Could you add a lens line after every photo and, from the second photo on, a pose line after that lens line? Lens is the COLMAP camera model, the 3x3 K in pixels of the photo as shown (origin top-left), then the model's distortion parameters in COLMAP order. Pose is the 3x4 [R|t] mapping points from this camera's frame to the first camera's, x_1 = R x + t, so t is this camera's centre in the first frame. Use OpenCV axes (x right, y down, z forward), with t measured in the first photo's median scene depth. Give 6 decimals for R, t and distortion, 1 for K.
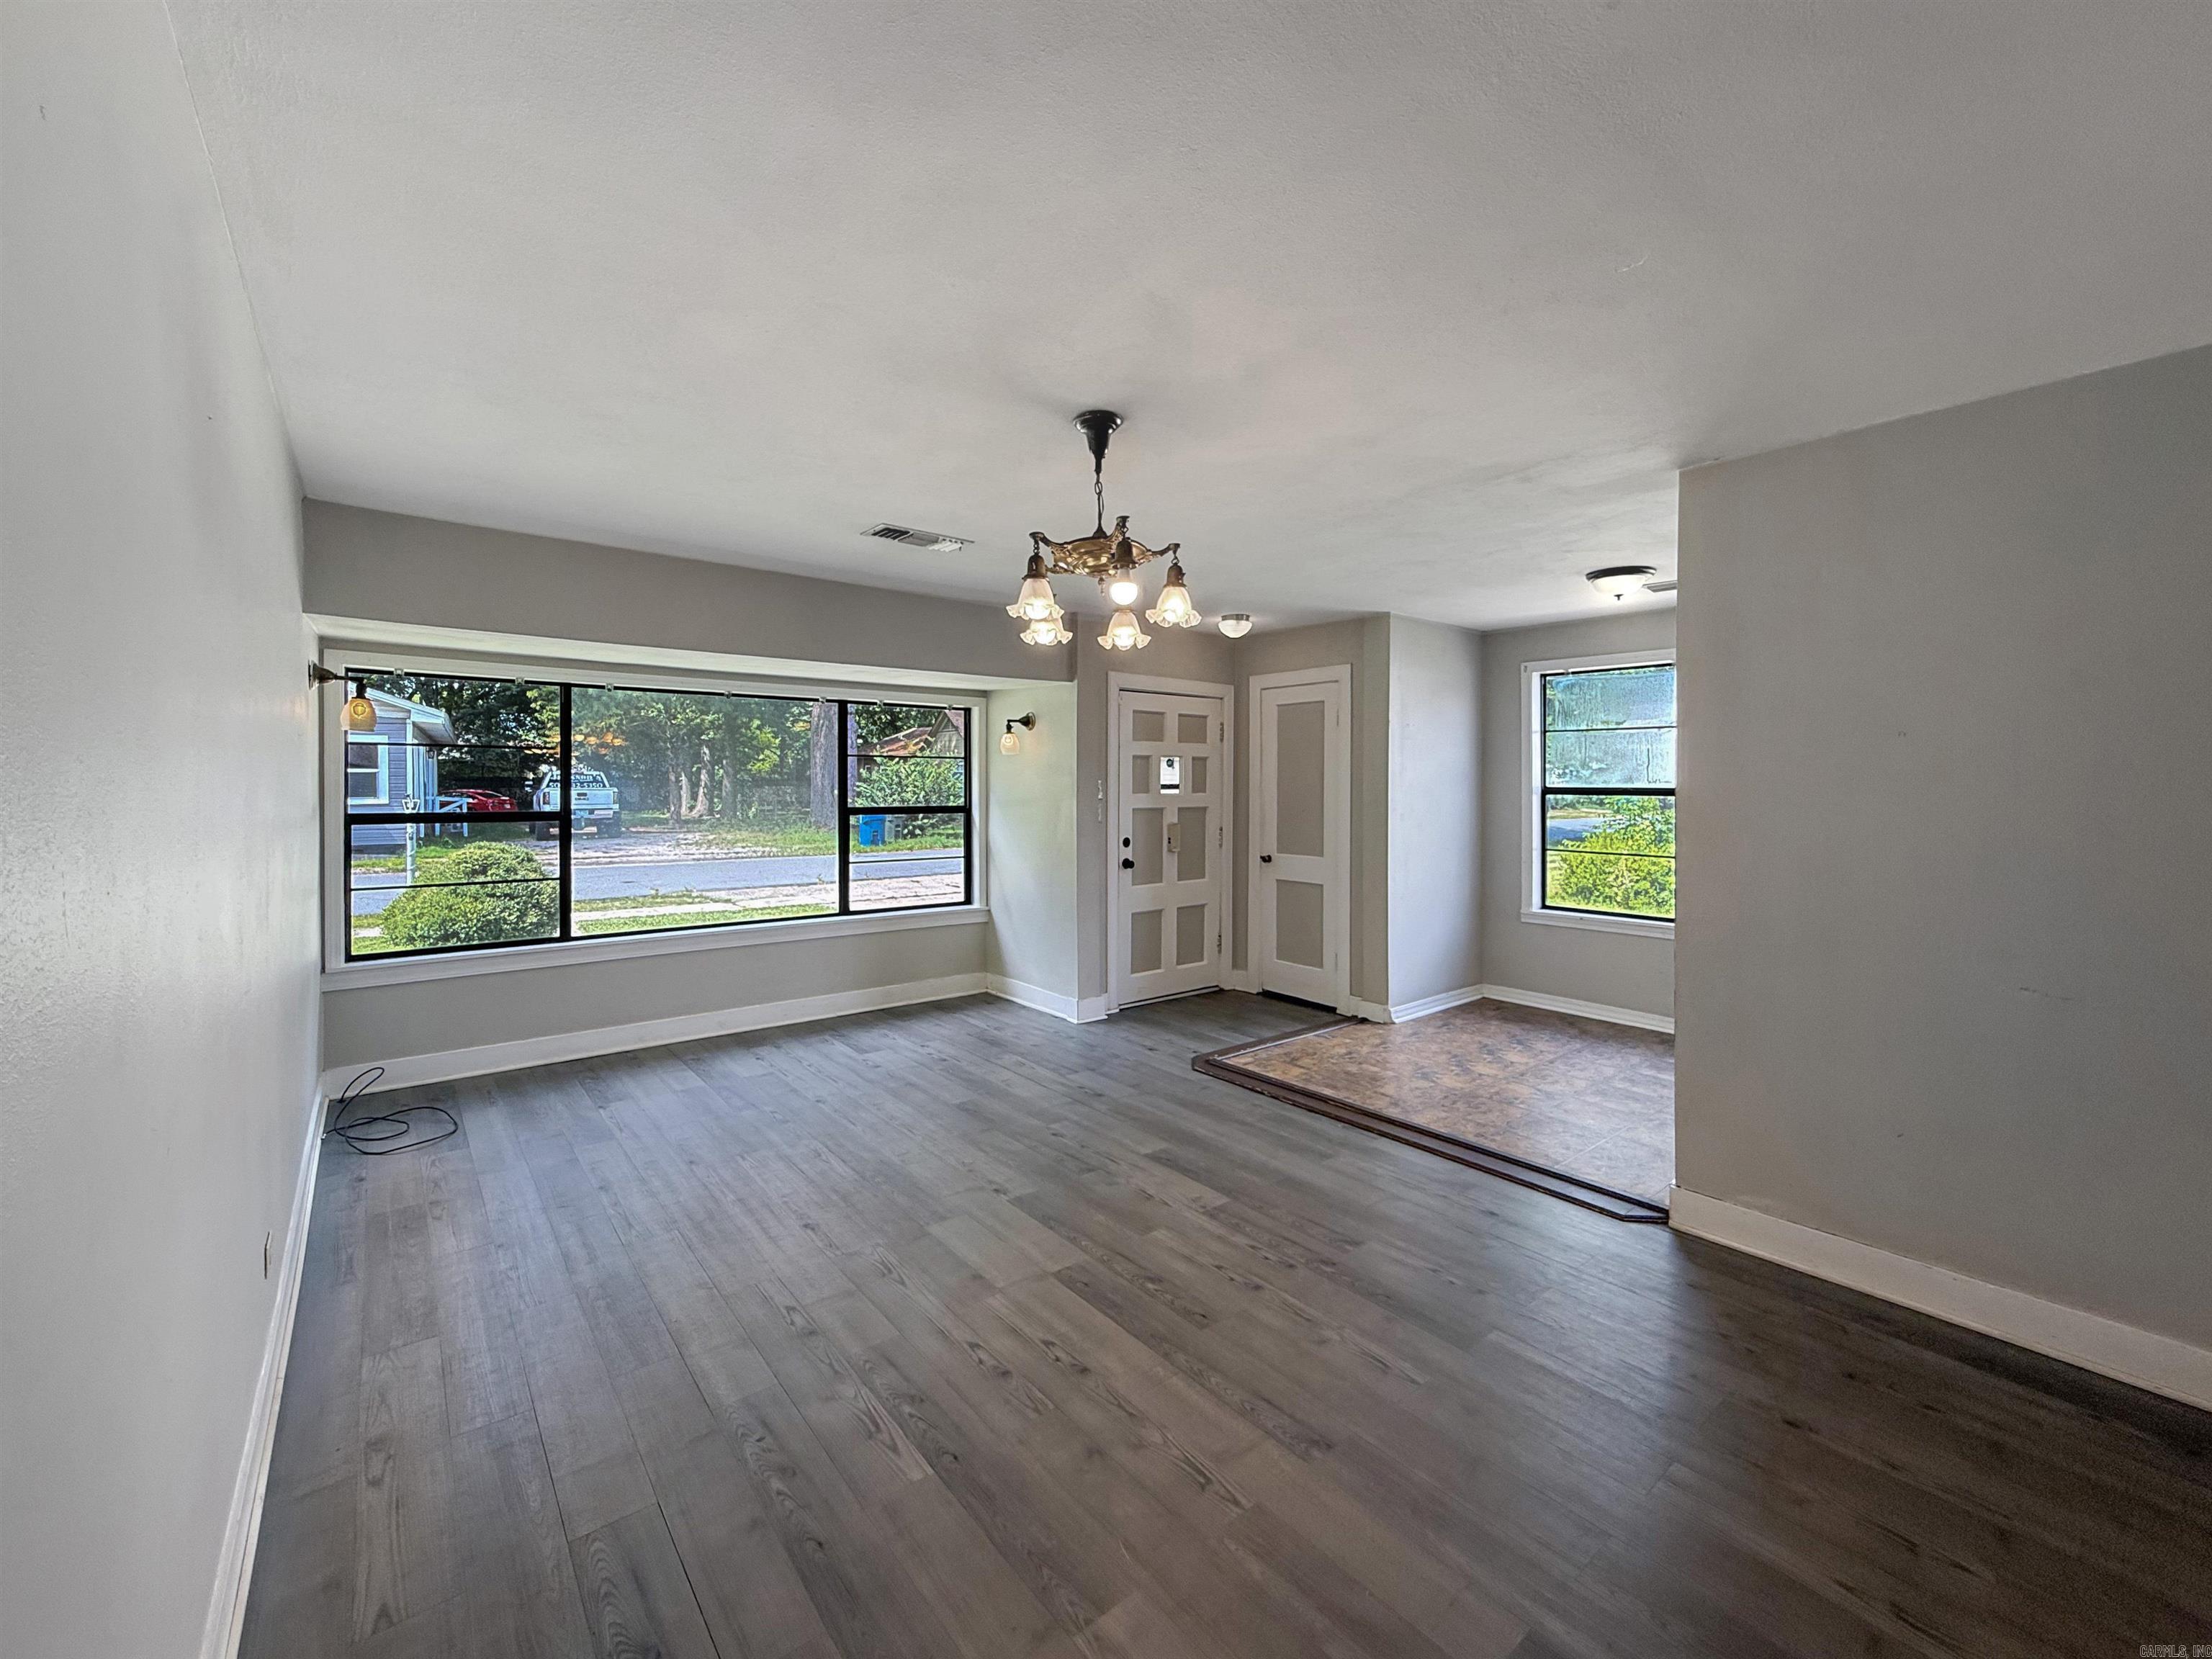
lens RADIAL K [[897.3, 0, 1104.3], [0, 897.3, 798.1], [0, 0, 1]] dist [-0.000419, 0.000415]
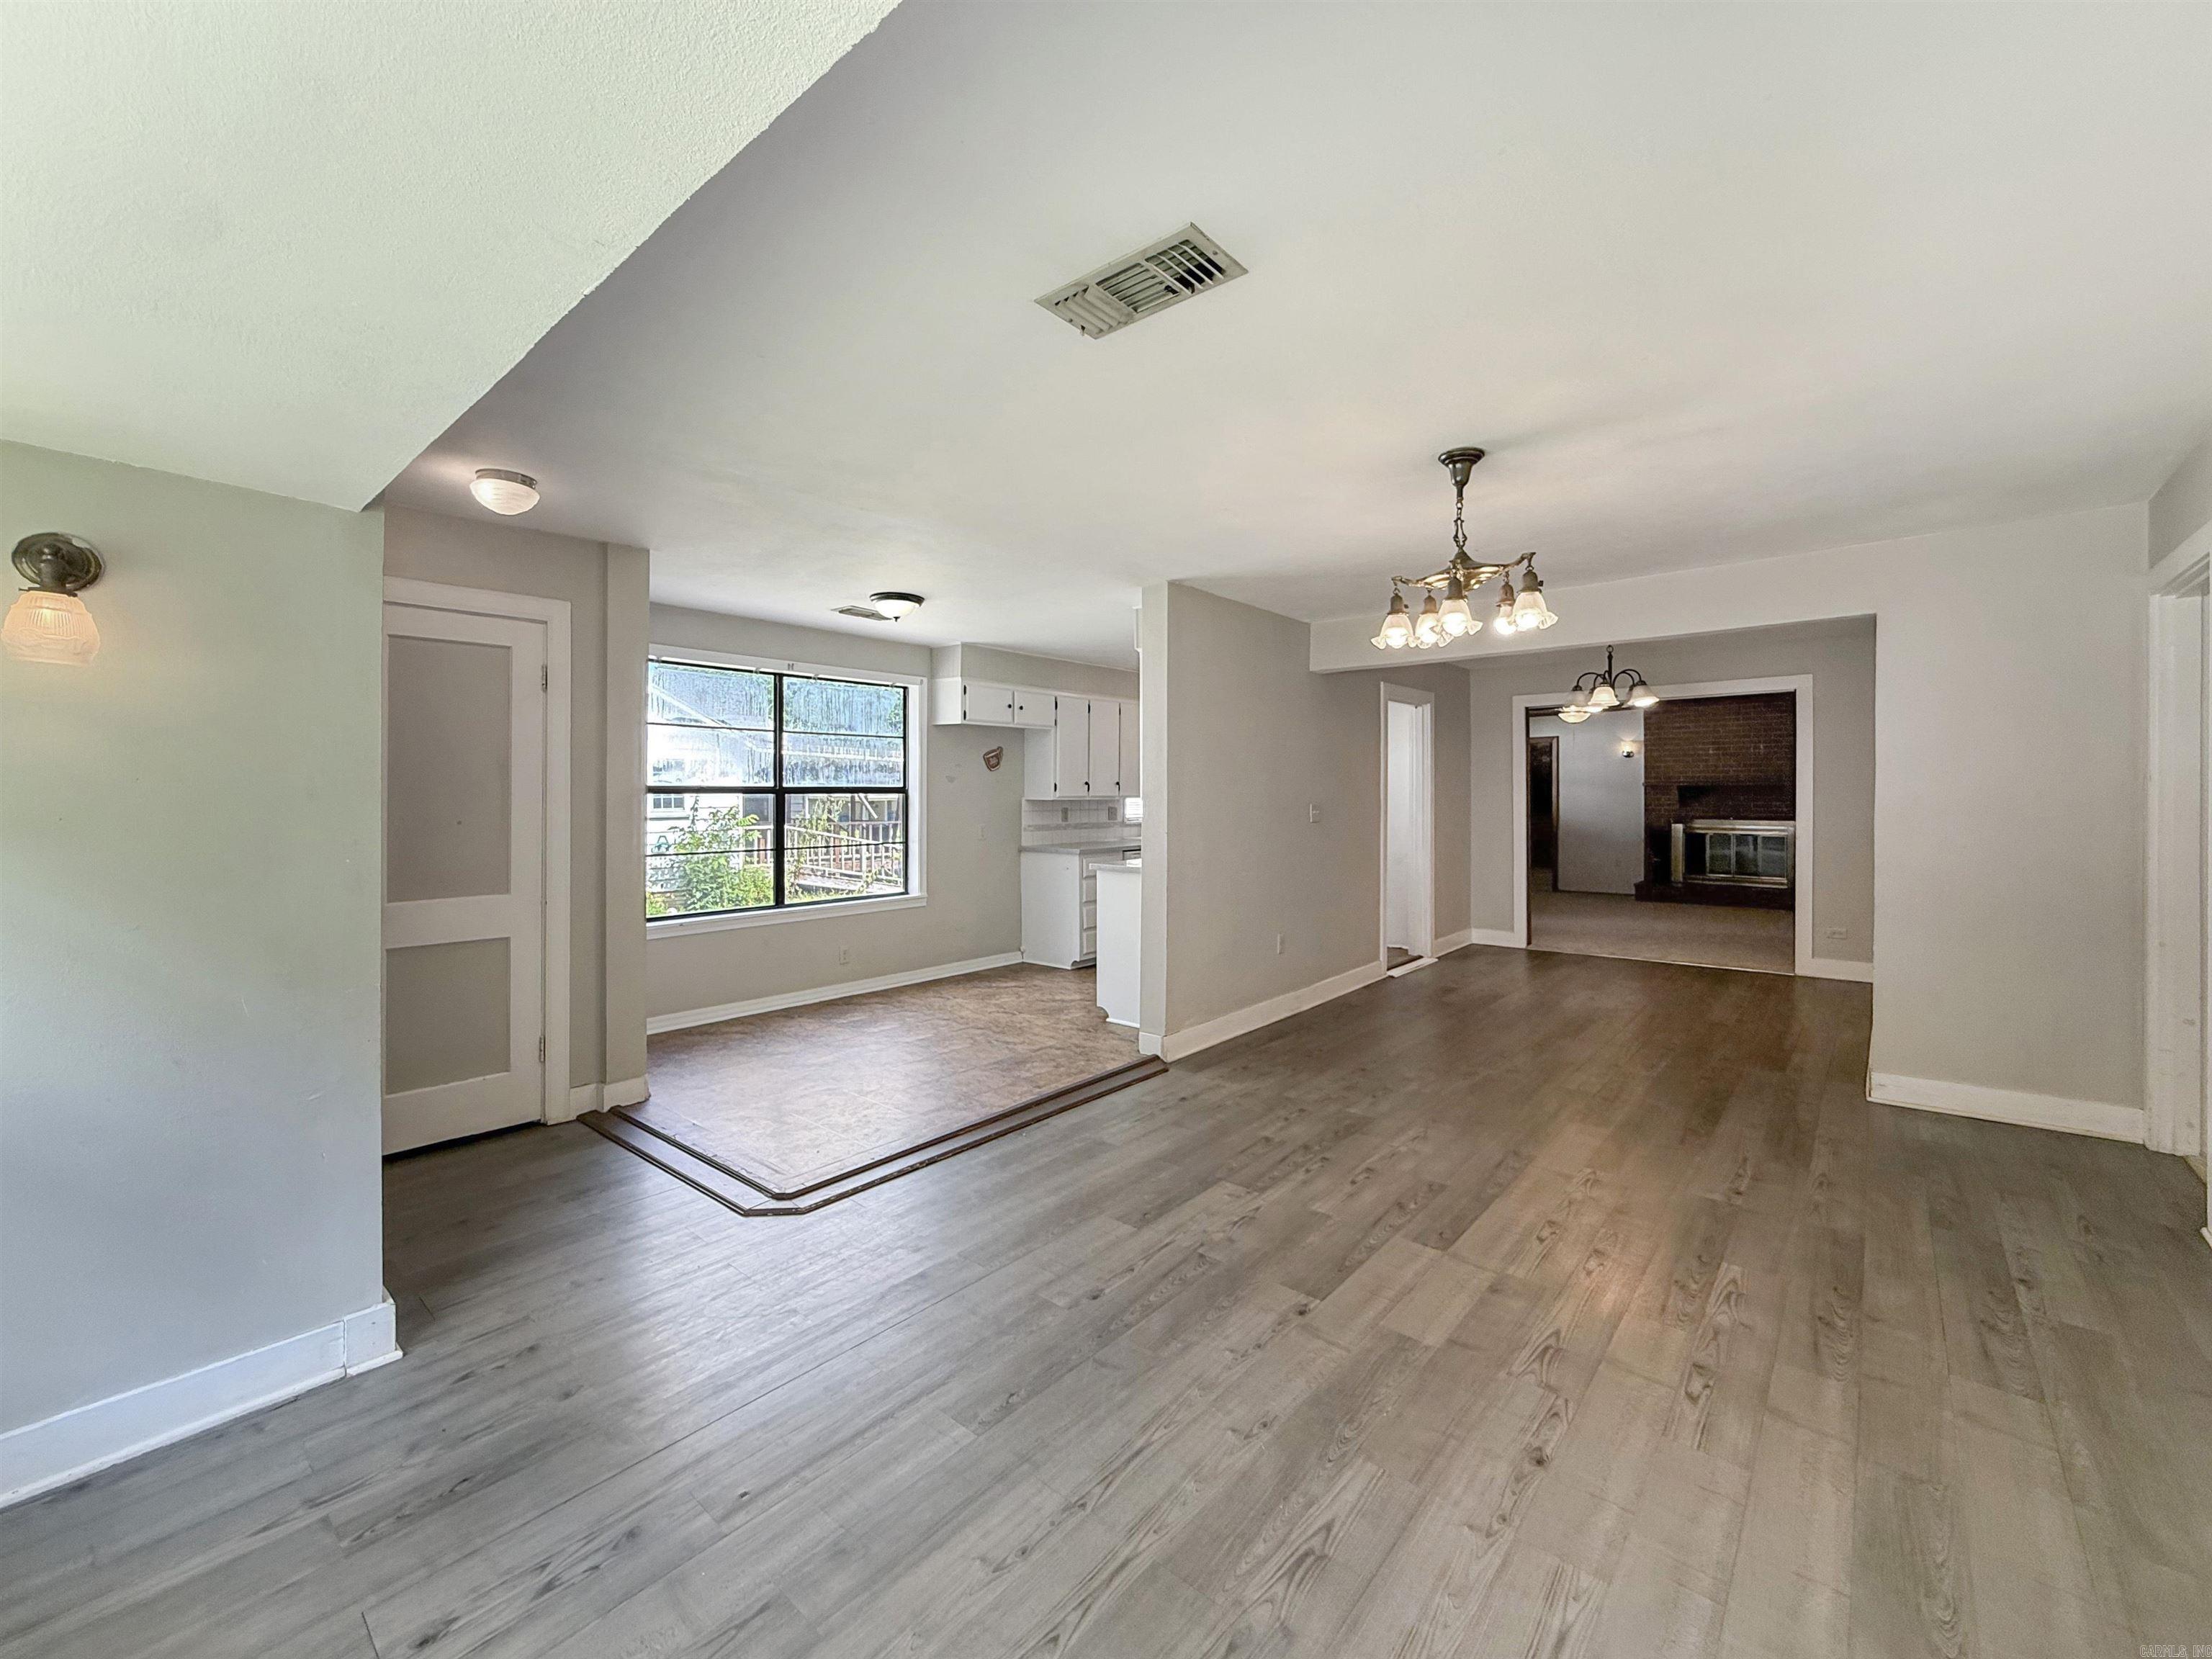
lens RADIAL K [[897.3, 0, 1089.4], [0, 897.3, 803.5], [0, 0, 1]] dist [-0.000419, 0.000415]
pose [[-0.163993, -0.014745, 0.986351, -0.802712], [0.017994, 0.999677, 0.017936, -0.004112], [-0.986297, 0.020690, -0.163675, 1.257020]]
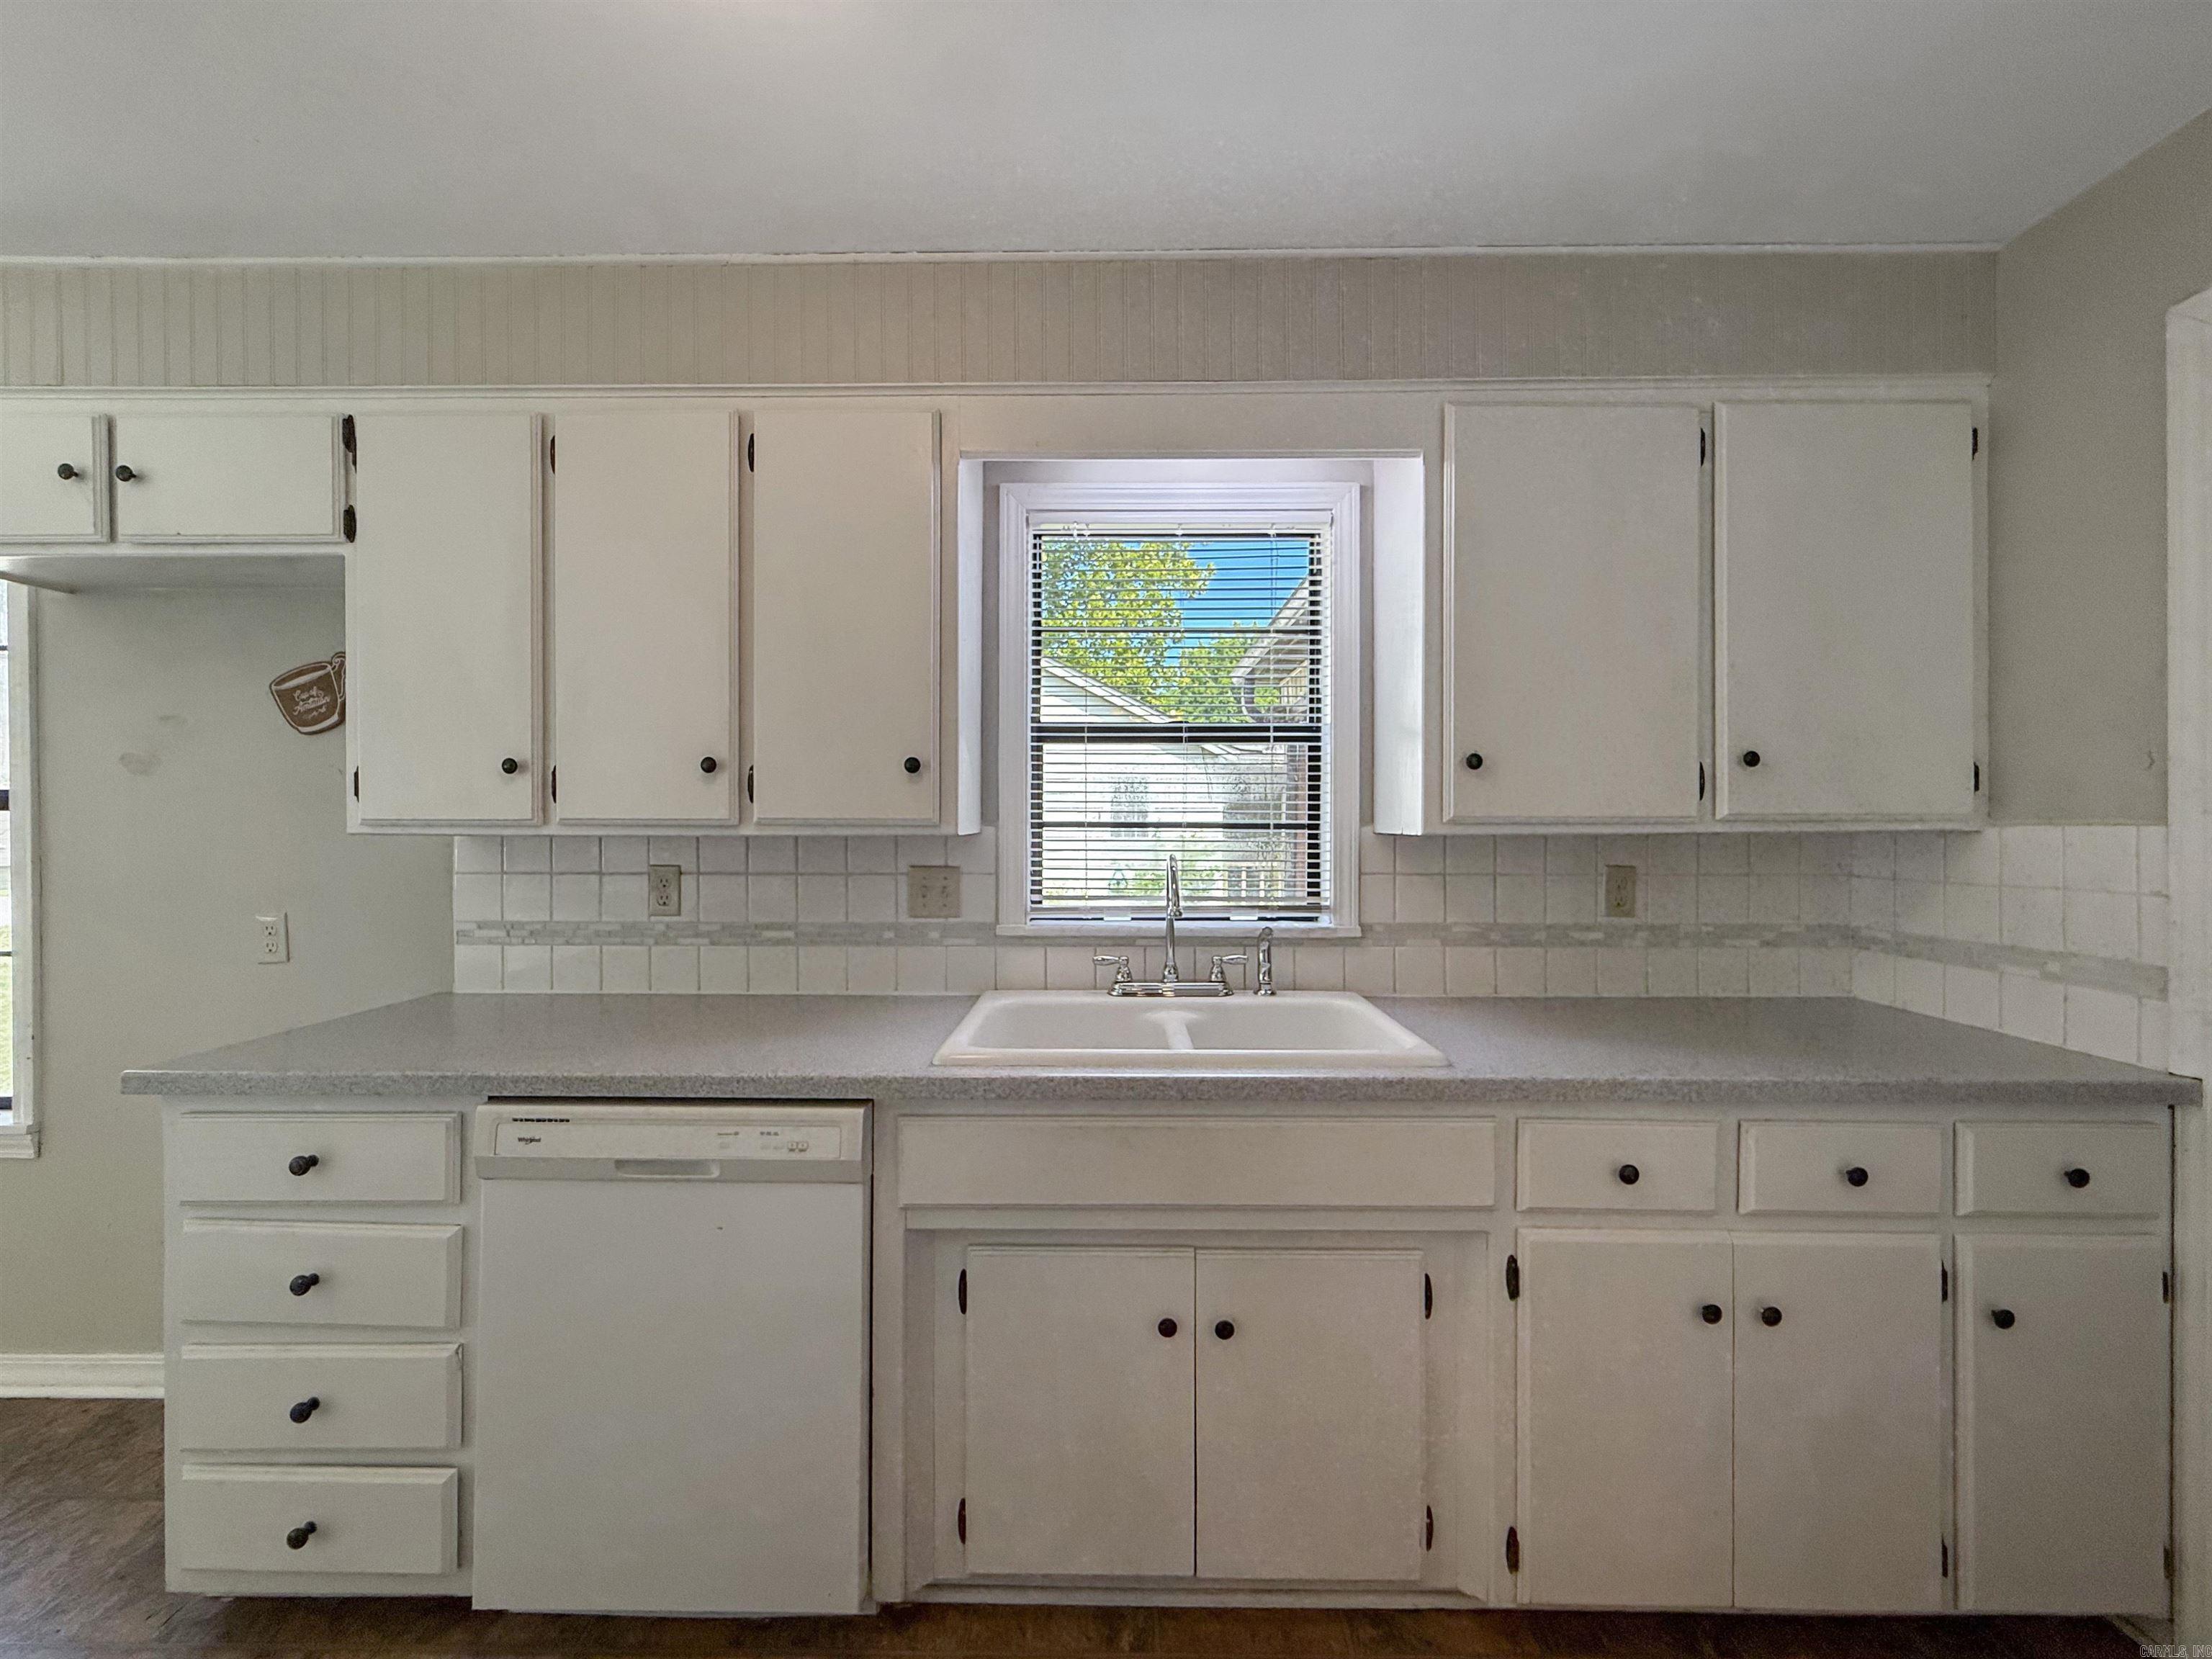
lens RADIAL K [[897.3, 0, 1105.6], [0, 897.3, 844.3], [0, 0, 1]] dist [-0.000419, 0.000415]
pose [[0.632696, 0.002061, 0.774397, 1.252006], [0.010379, 0.999884, -0.011141, 0.045367], [-0.774331, 0.015087, 0.632601, 0.272953]]
